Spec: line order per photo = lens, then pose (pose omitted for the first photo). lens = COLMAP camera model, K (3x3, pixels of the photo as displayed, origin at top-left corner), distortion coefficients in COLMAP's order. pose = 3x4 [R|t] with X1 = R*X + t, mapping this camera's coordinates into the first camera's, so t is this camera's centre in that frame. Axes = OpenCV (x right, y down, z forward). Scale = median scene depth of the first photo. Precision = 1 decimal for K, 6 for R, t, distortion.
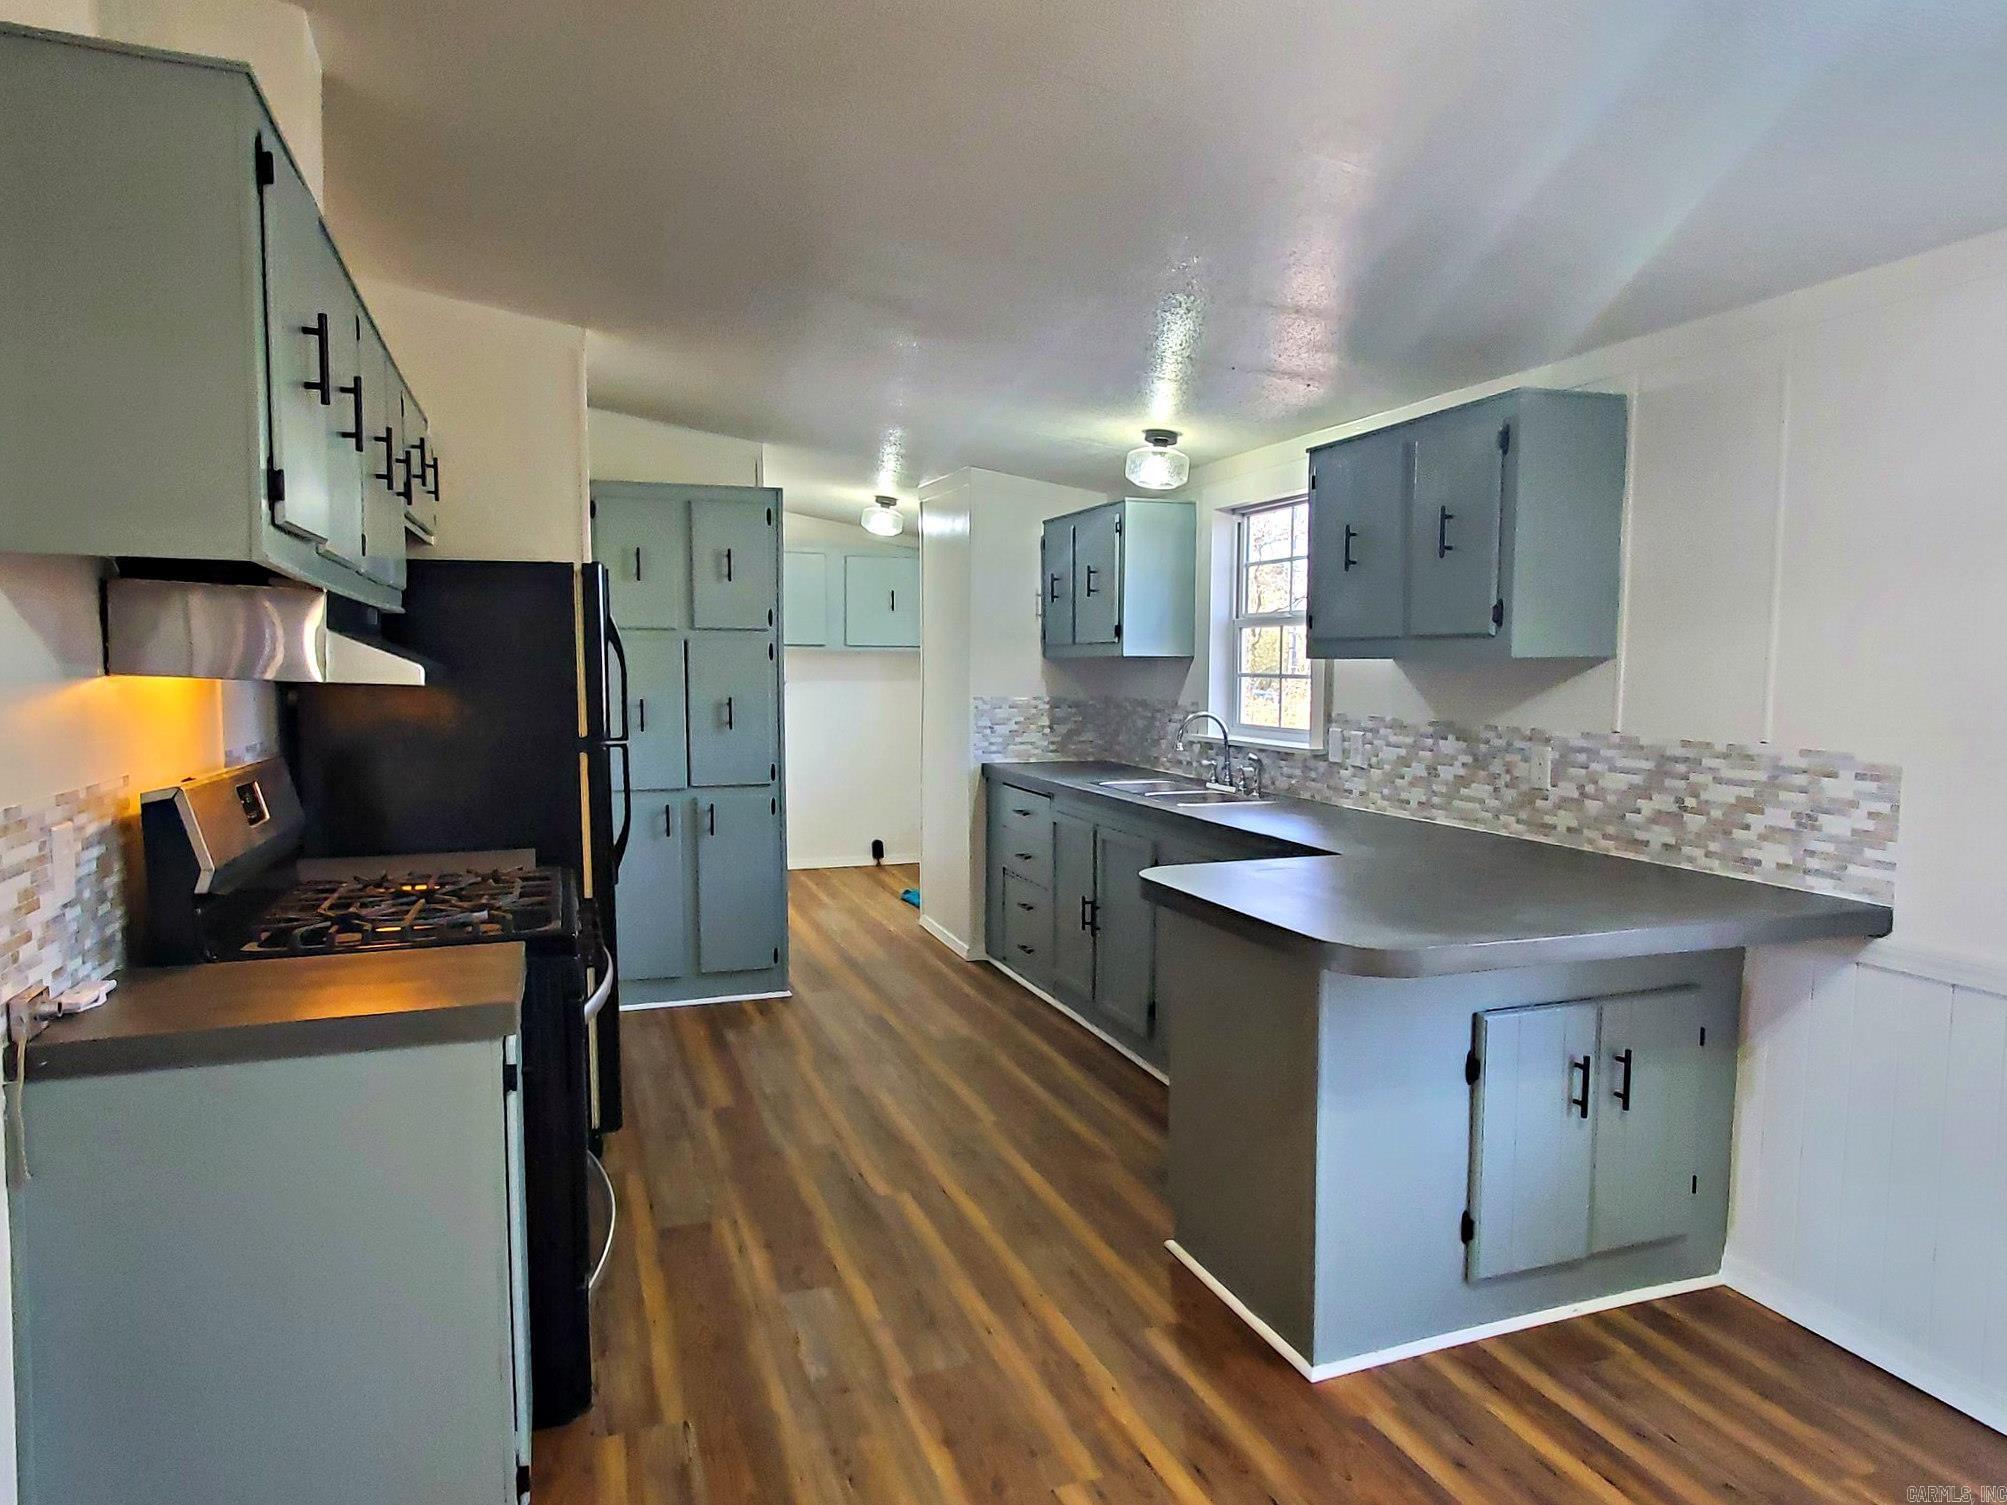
lens RADIAL K [[1267.5, 0, 1084.2], [0, 1267.5, 776.3], [0, 0, 1]] dist [-0.000466, -0.000087]
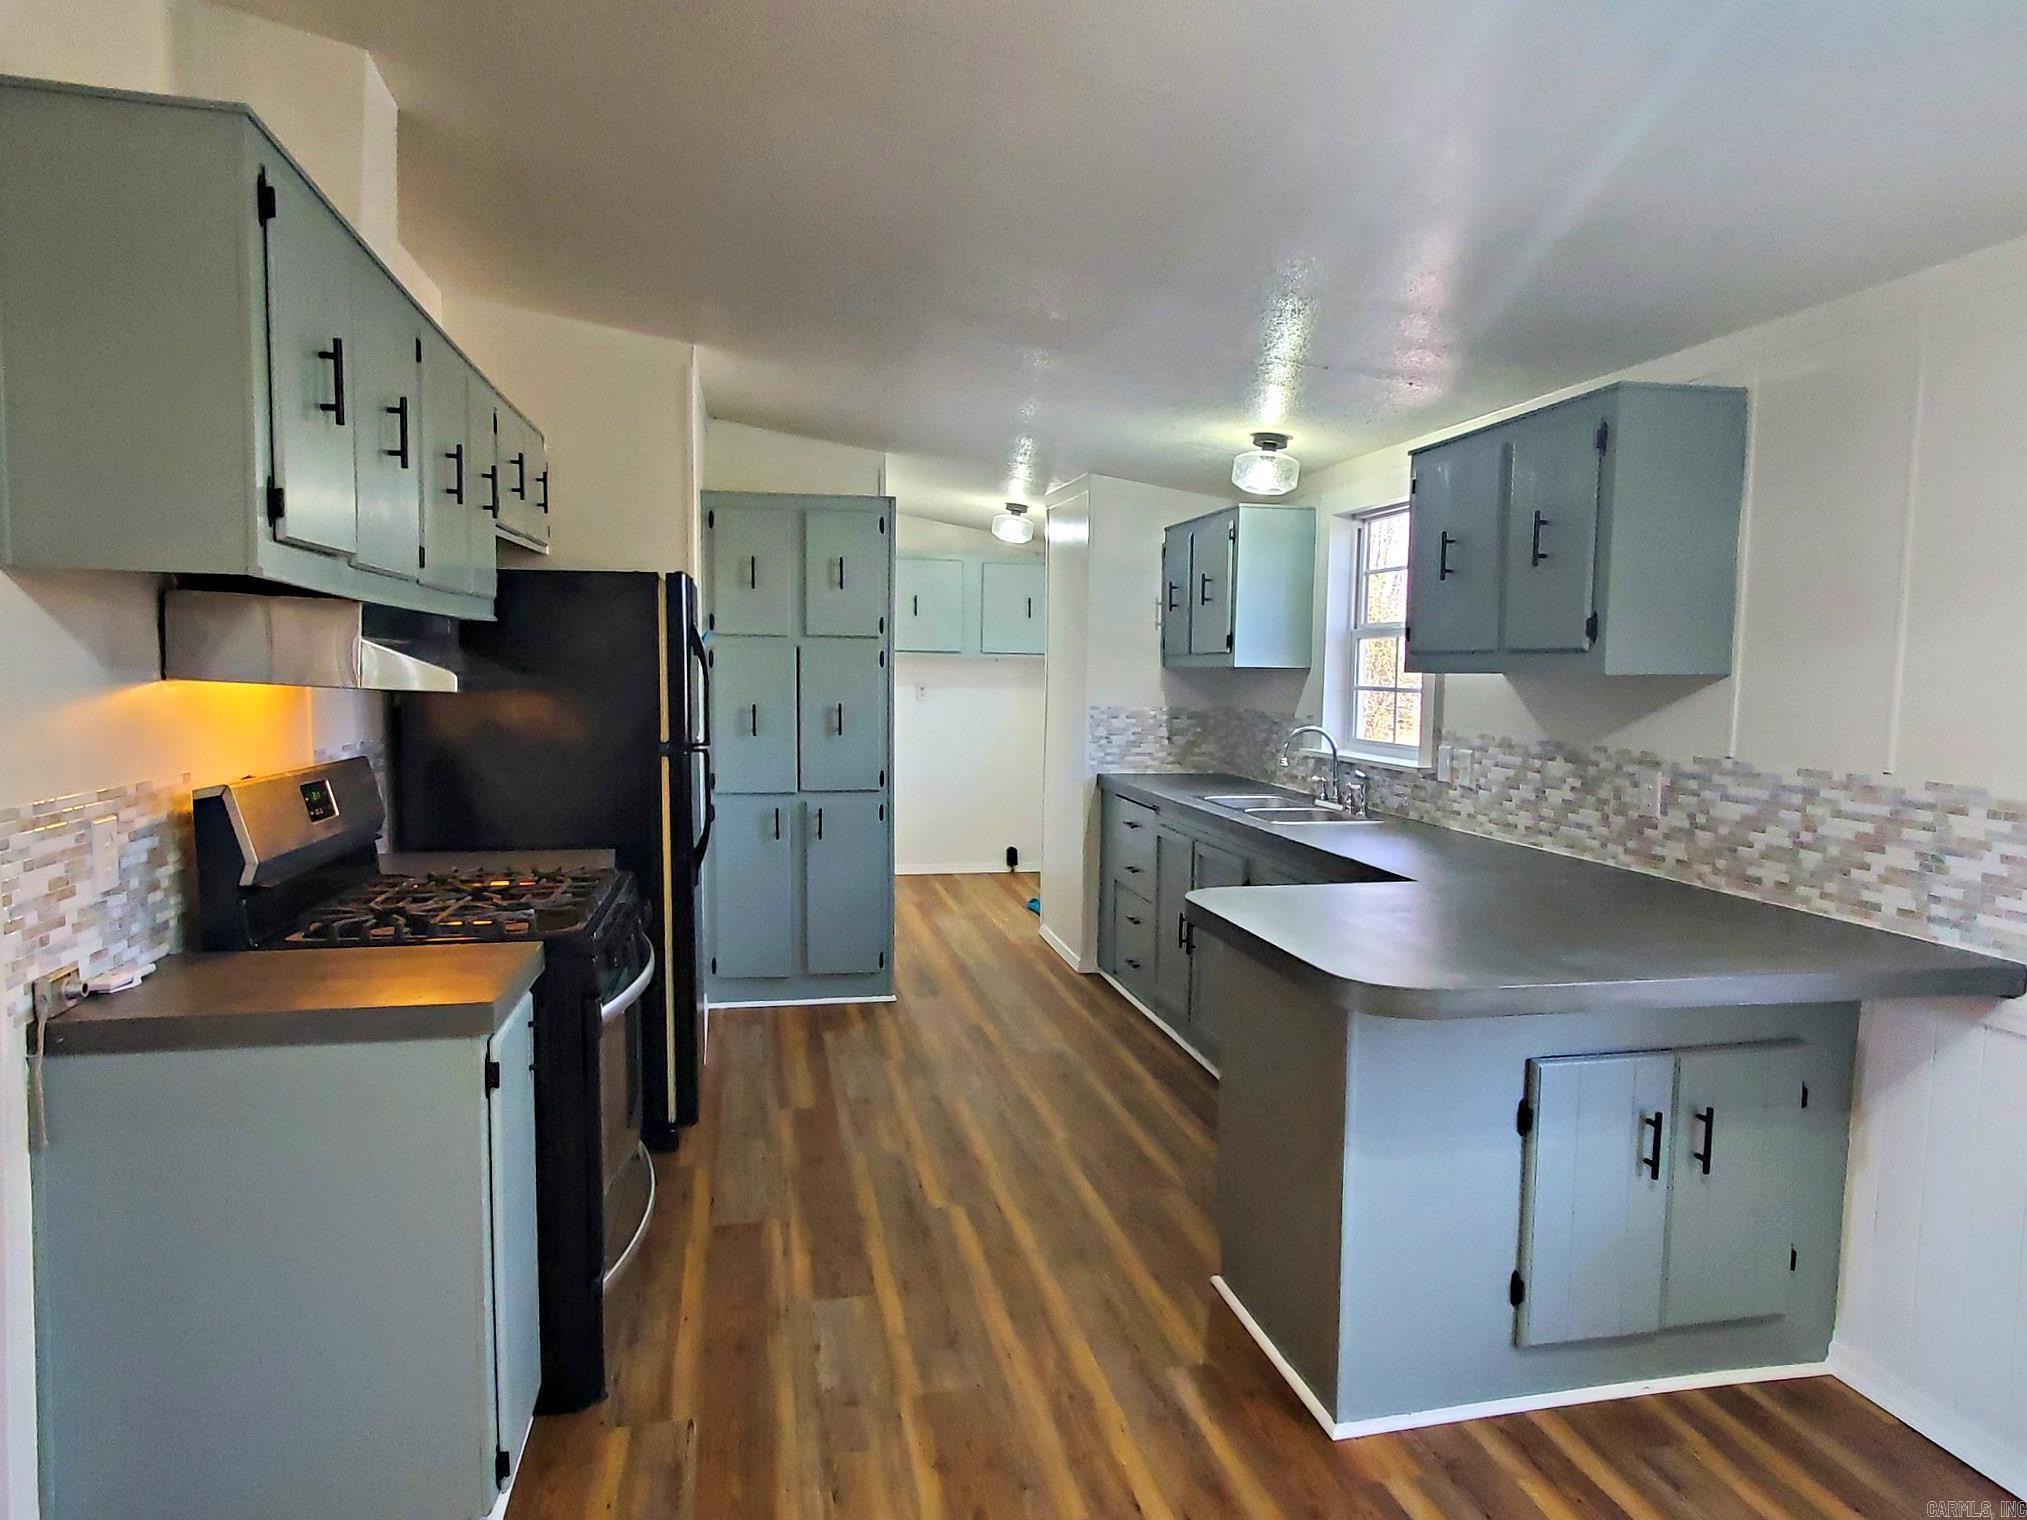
lens RADIAL K [[1280.1, 0, 1095.0], [0, 1280.1, 784.0], [0, 0, 1]] dist [-0.000466, -0.000087]
pose [[0.989368, 0.023248, -0.143561, 0.101237], [-0.023175, 0.999729, 0.002176, -0.007203], [0.143573, 0.001174, 0.989639, 0.022319]]
